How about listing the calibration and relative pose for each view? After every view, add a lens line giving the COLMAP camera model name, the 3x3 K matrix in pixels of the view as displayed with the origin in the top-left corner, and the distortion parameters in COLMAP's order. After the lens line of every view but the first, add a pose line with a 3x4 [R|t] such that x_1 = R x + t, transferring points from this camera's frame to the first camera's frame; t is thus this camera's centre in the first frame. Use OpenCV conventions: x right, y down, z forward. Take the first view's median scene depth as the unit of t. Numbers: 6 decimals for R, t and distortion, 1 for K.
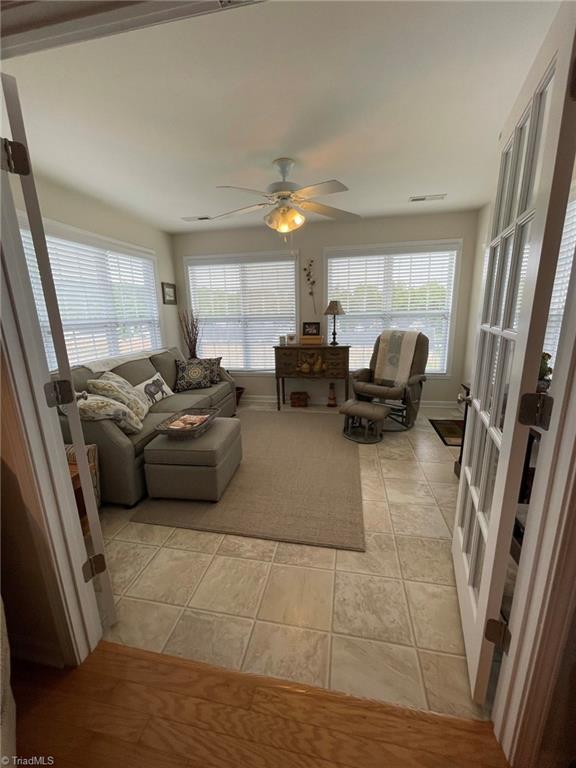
lens RADIAL K [[310.9, 0, 285.8], [0, 310.9, 386.6], [0, 0, 1]] dist [-0.003468, 0.001128]
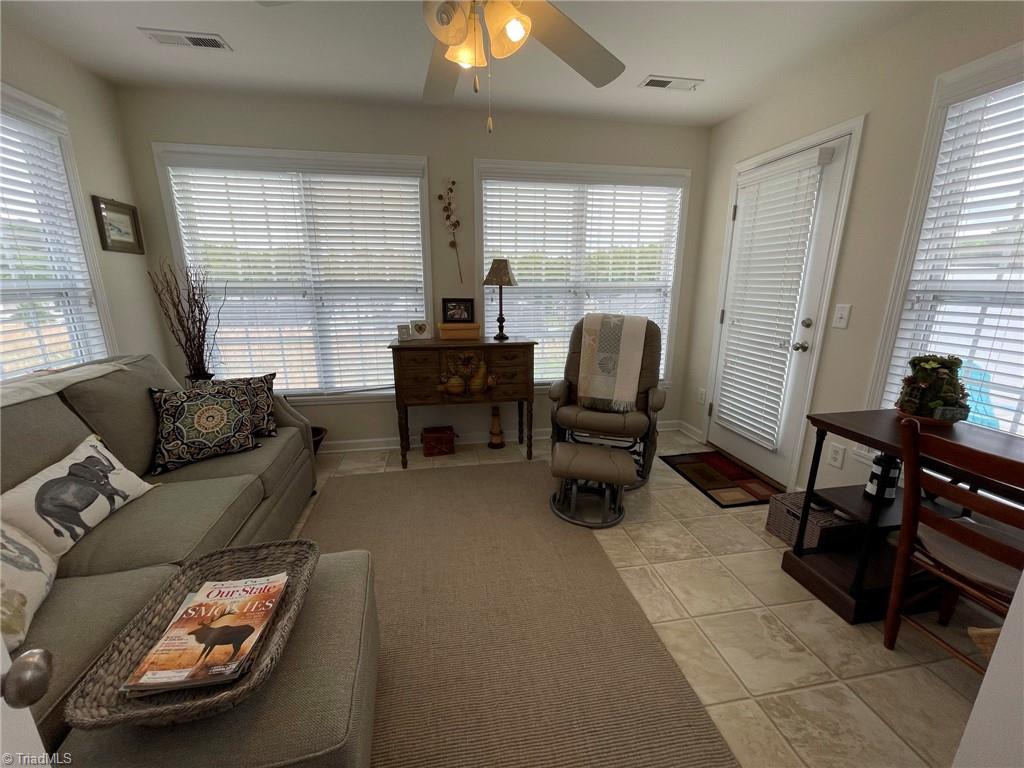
lens RADIAL K [[414.6, 0, 508.8], [0, 414.6, 390.3], [0, 0, 1]] dist [-0.003468, 0.001128]
pose [[0.931387, -0.066347, 0.357934, -0.104851], [0.061094, 0.997794, 0.025979, -0.063149], [-0.358868, -0.002329, 0.933385, 0.307356]]
